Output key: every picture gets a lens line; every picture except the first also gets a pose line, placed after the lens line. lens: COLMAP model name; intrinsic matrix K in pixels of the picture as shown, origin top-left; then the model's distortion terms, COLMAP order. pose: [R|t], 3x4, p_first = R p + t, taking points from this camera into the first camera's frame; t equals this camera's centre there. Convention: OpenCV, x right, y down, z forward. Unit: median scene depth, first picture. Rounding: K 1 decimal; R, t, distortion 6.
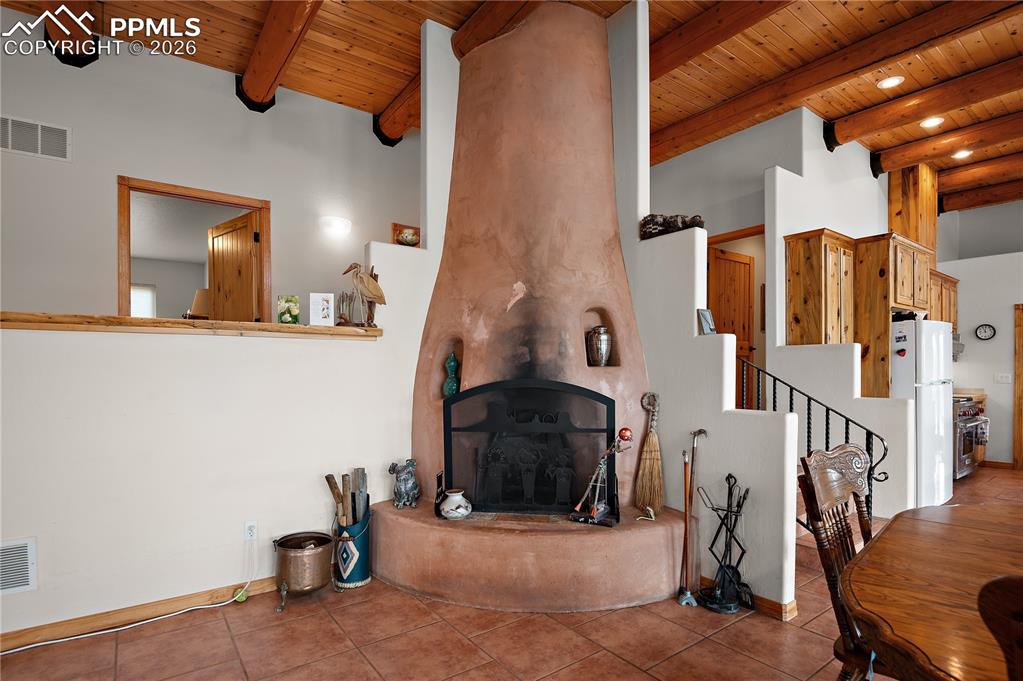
lens RADIAL K [[513.4, 0, 509.0], [0, 513.4, 376.3], [0, 0, 1]] dist [-0.009771, -0.002714]
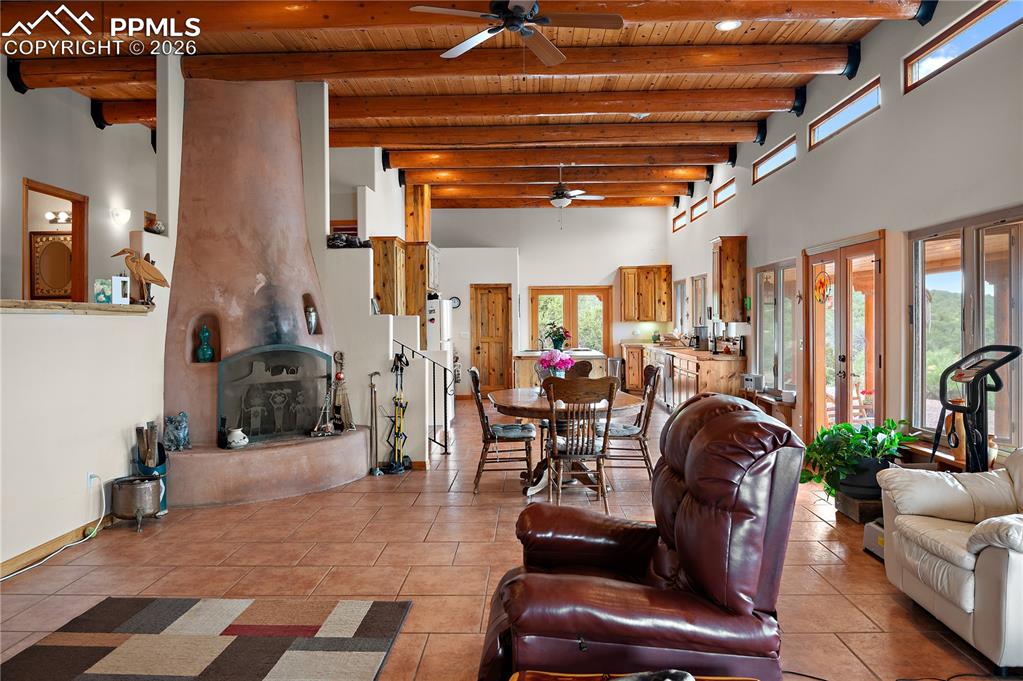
lens RADIAL K [[735.9, 0, 511.2], [0, 735.9, 331.5], [0, 0, 1]] dist [-0.000571, -0.000363]
pose [[0.616525, -0.014148, 0.787208, -1.108525], [0.018768, 0.999819, 0.003270, -0.023027], [-0.787111, 0.012759, 0.616679, -0.729303]]
